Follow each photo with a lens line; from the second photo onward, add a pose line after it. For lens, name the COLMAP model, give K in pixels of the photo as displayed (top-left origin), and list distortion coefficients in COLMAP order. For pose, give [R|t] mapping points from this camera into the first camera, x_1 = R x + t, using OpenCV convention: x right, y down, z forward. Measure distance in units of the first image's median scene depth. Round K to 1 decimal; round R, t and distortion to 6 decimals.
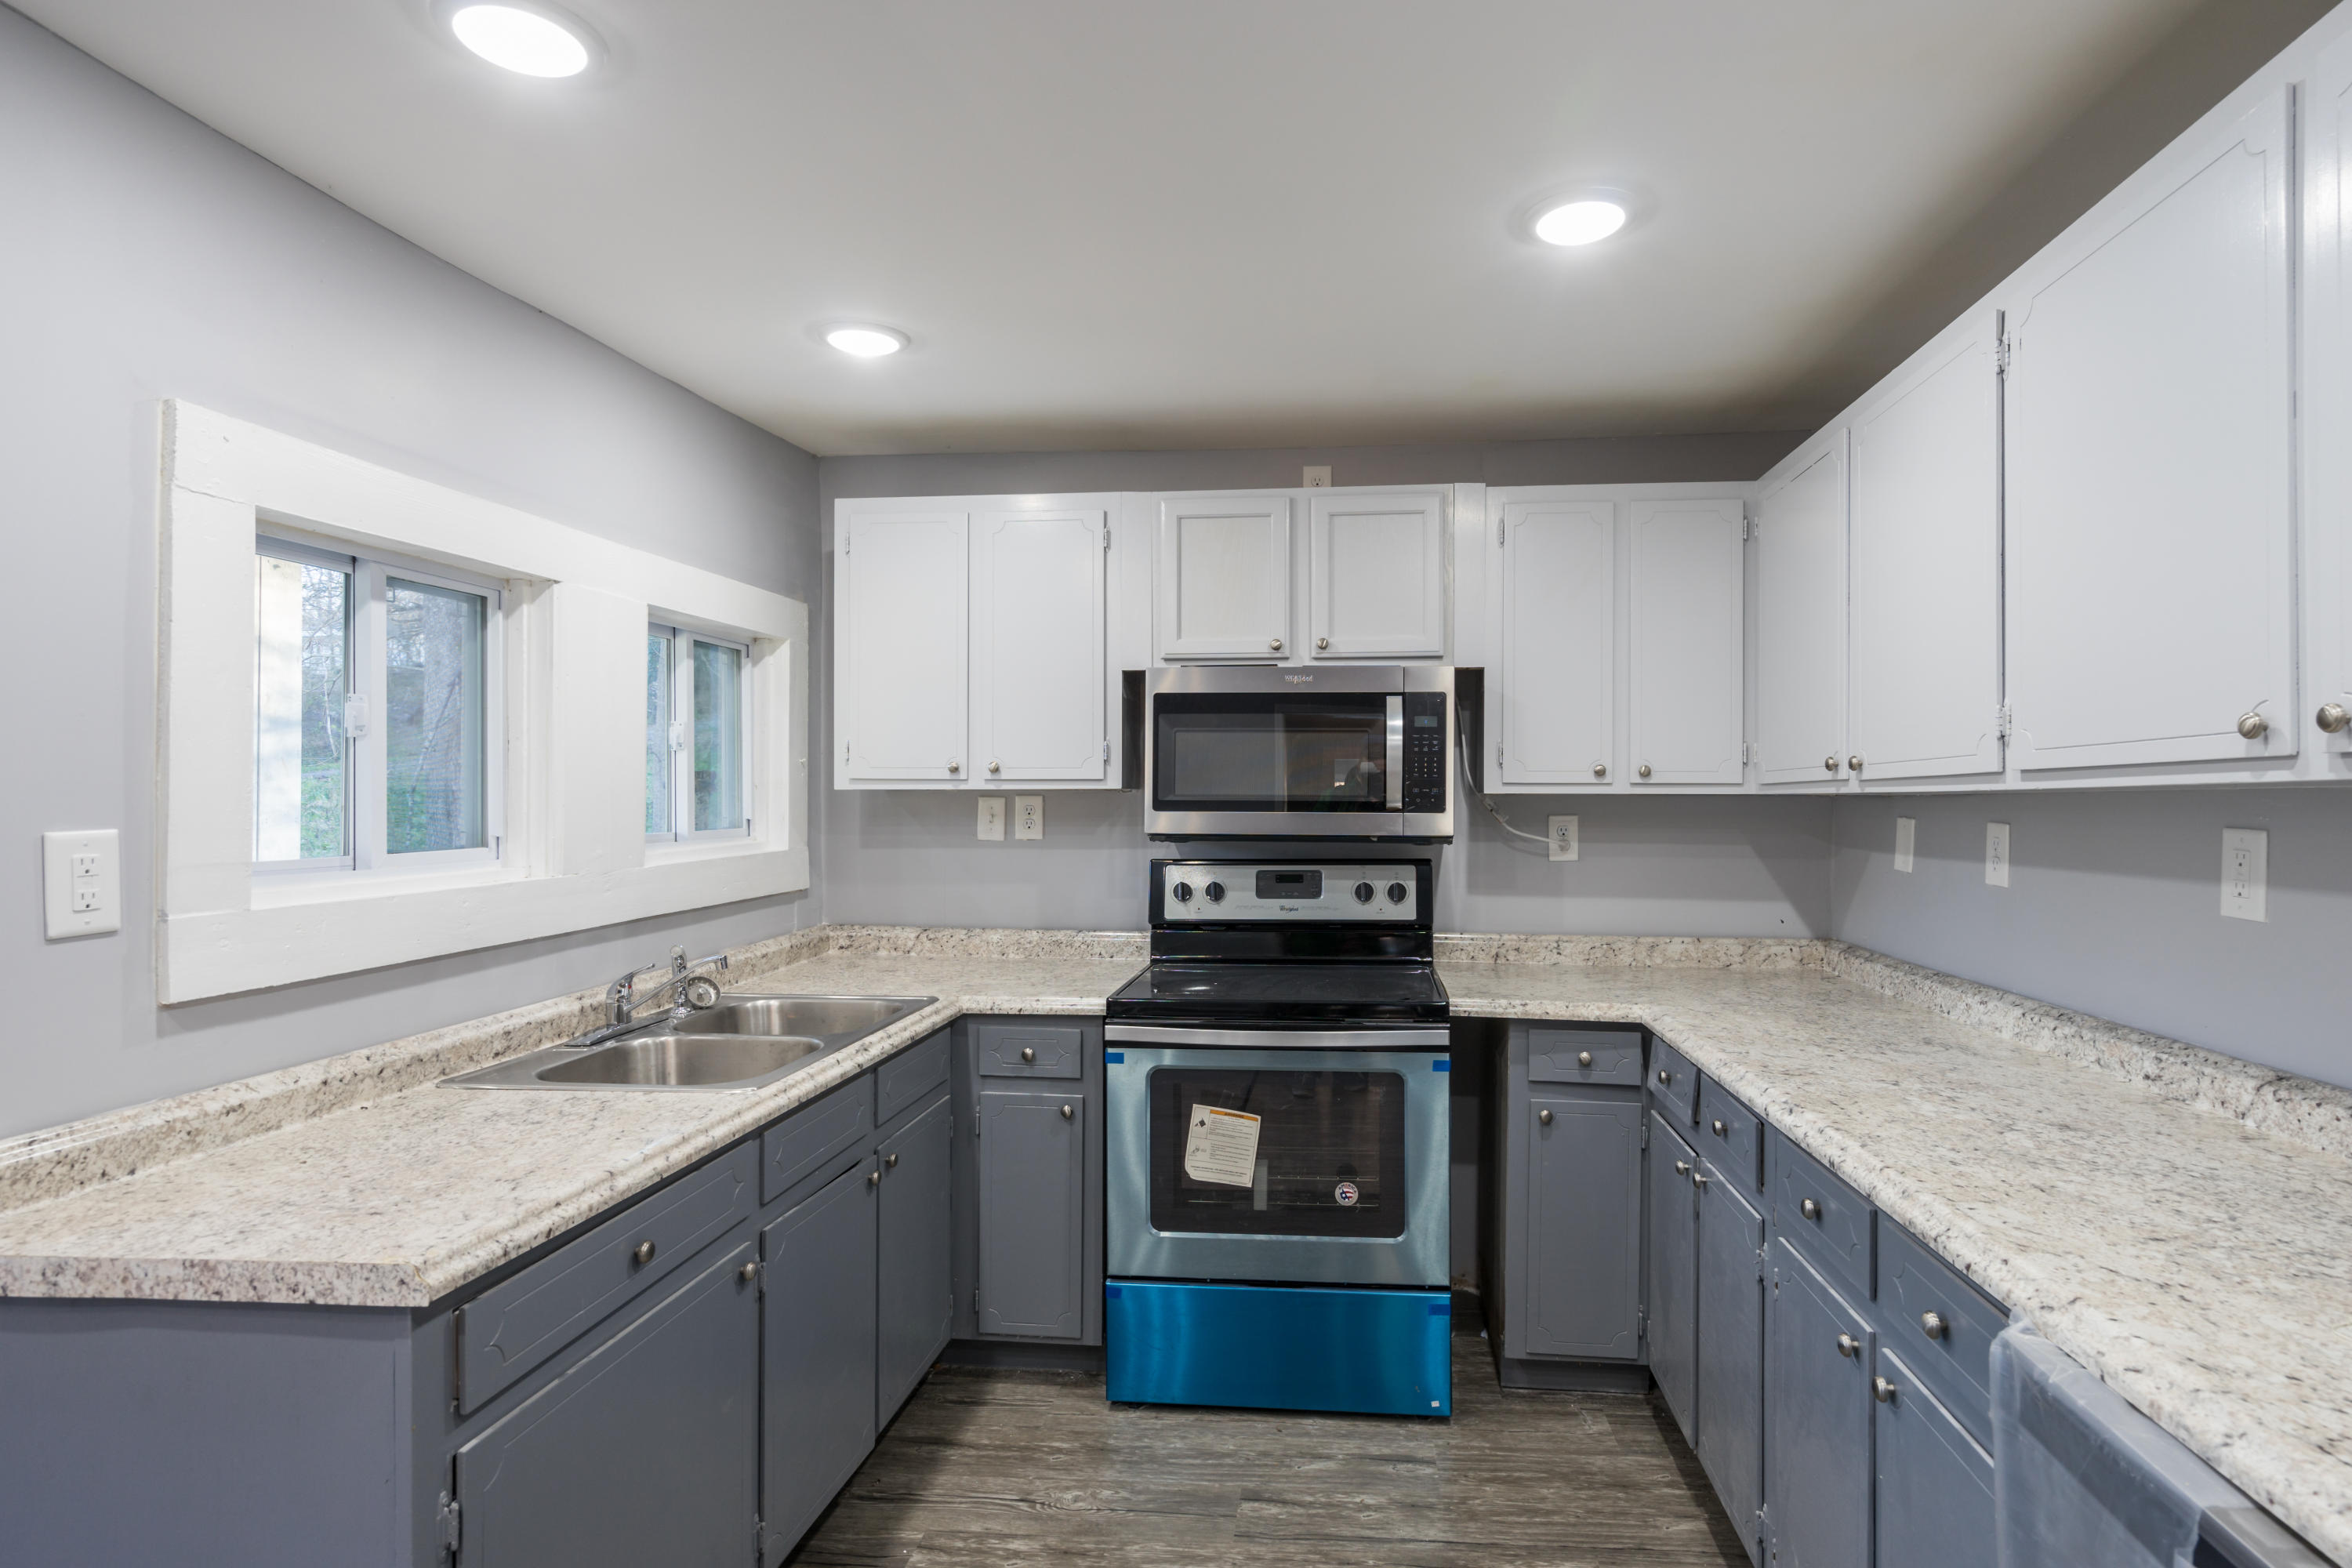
lens RADIAL K [[1187.1, 0, 1178.4], [0, 1187.1, 793.2], [0, 0, 1]] dist [-0.000891, 0.000684]
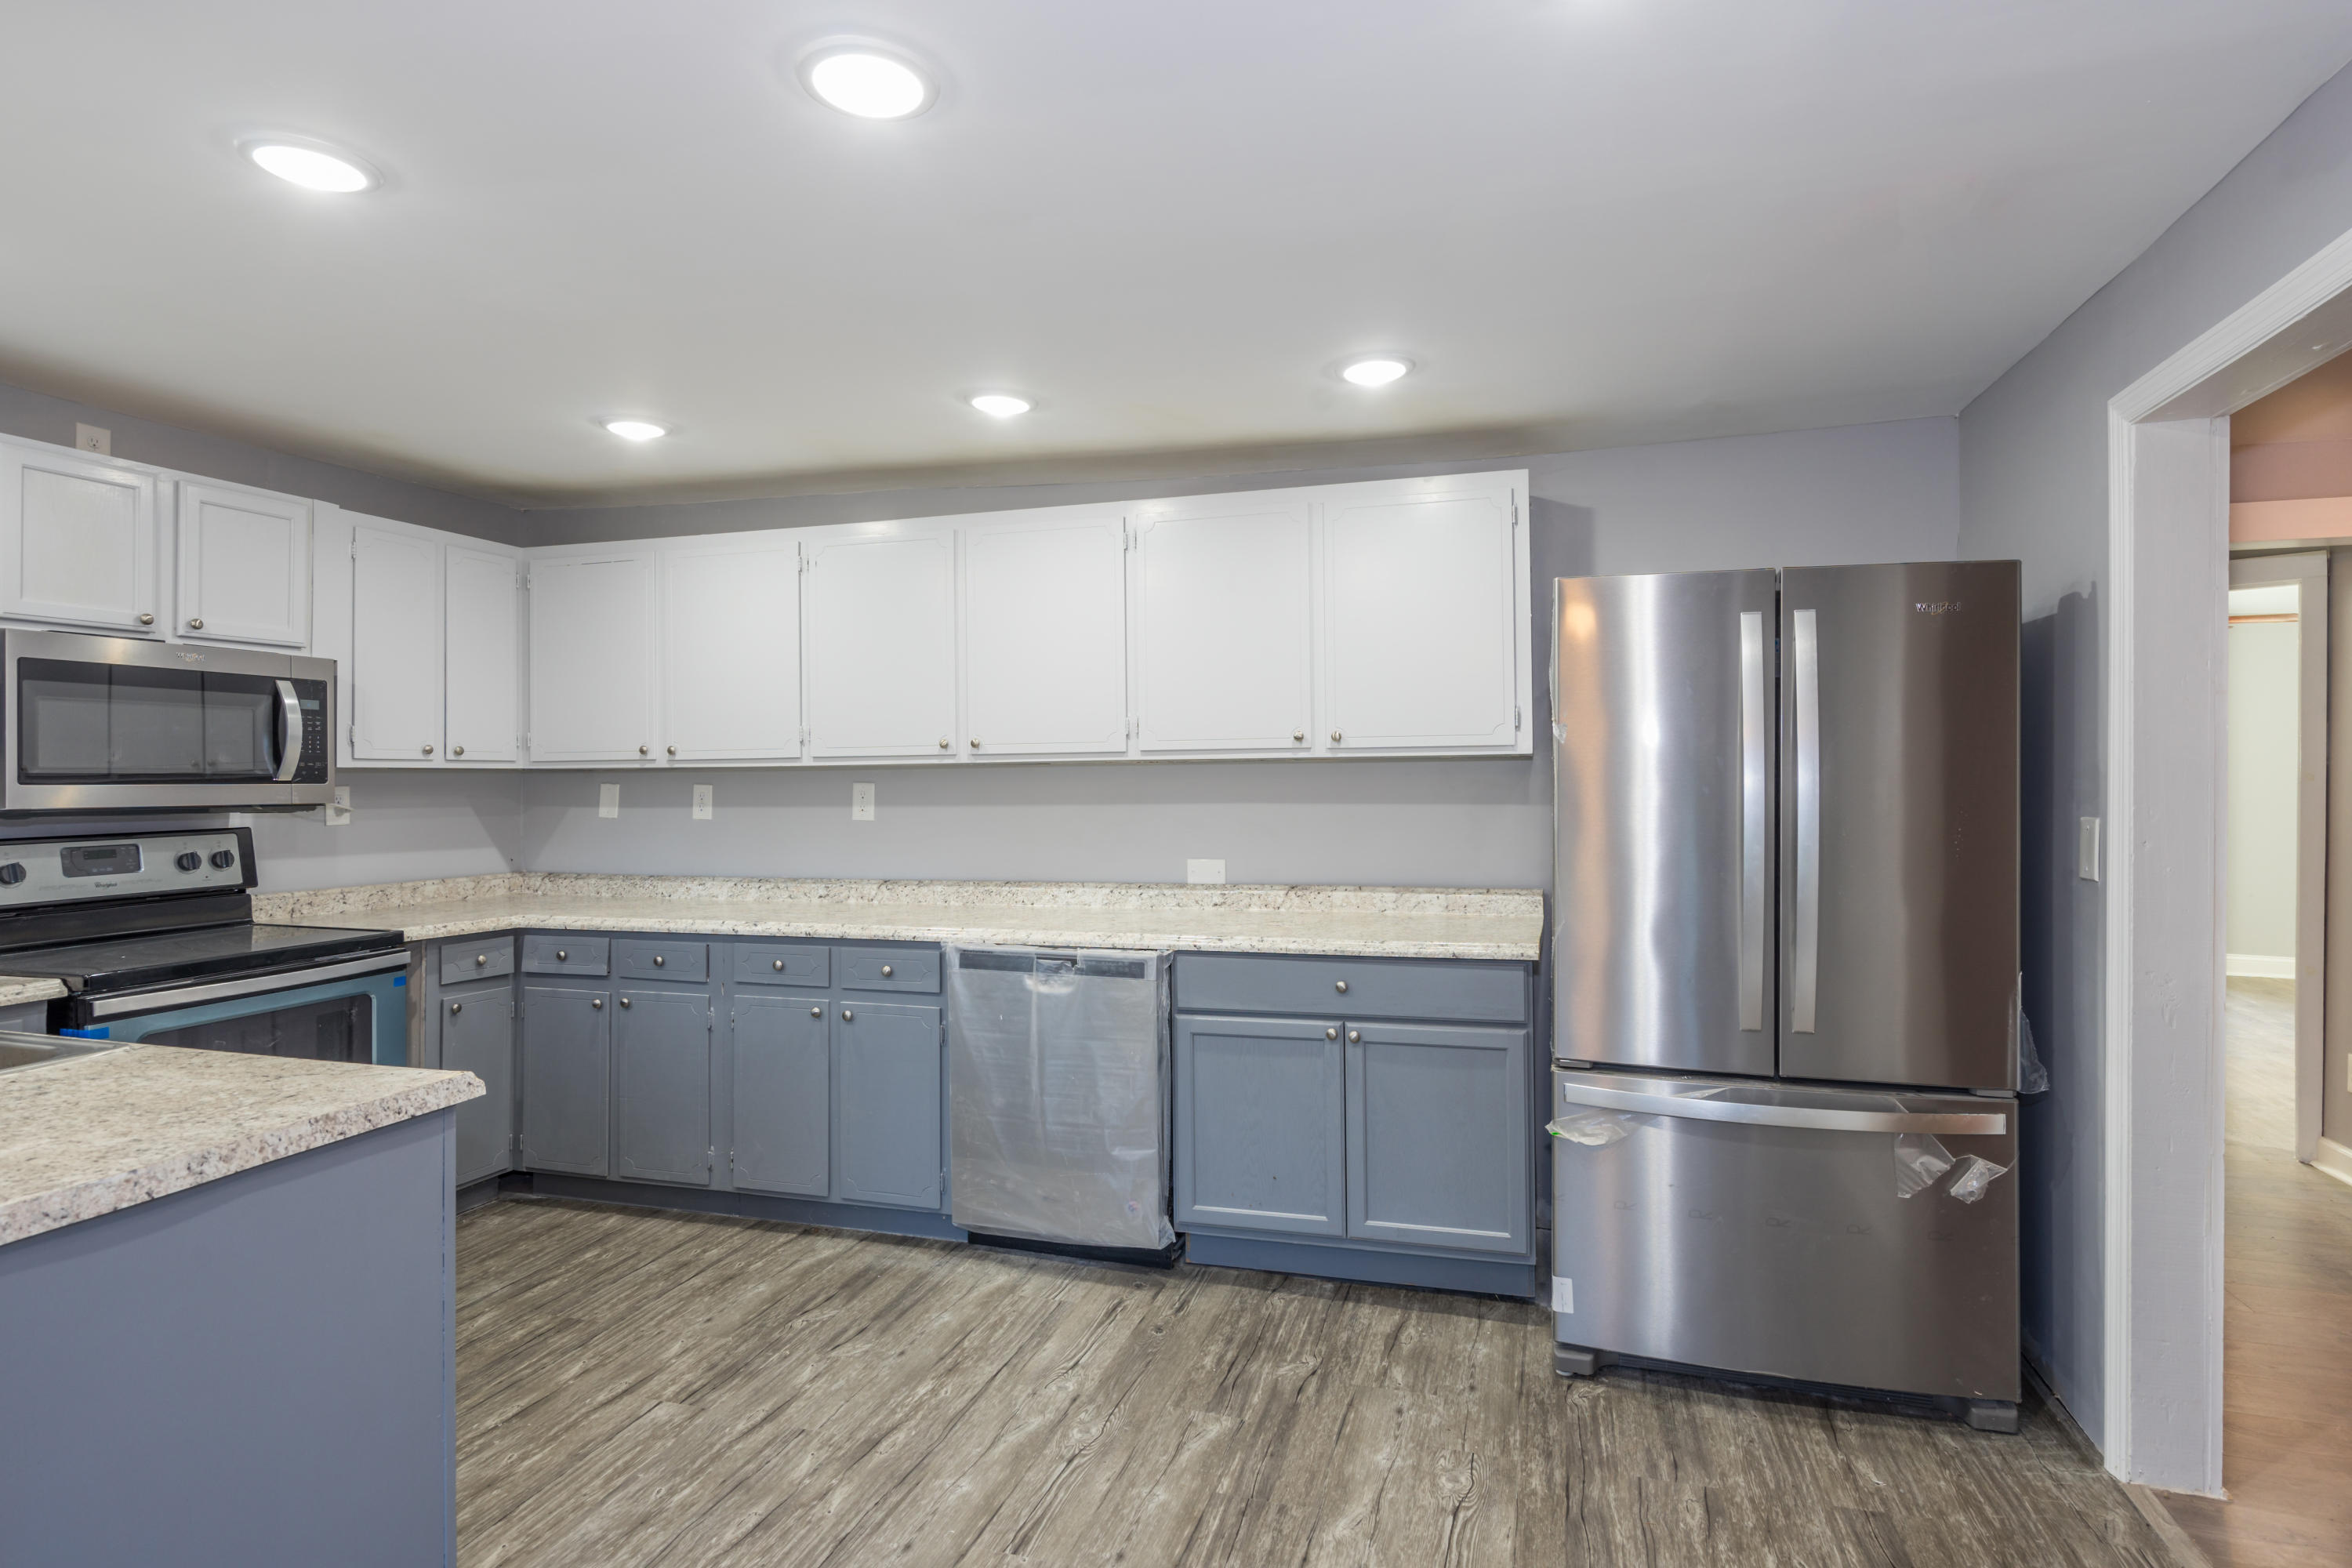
lens RADIAL K [[1249.0, 0, 1176.0], [0, 1249.0, 784.0], [0, 0, 1]] dist [-0.001378, -0.000591]
pose [[0.217805, -0.008580, 0.975955, -0.796898], [0.000122, 0.999962, 0.008764, 0.006314], [-0.975992, -0.001789, 0.217797, -0.089707]]
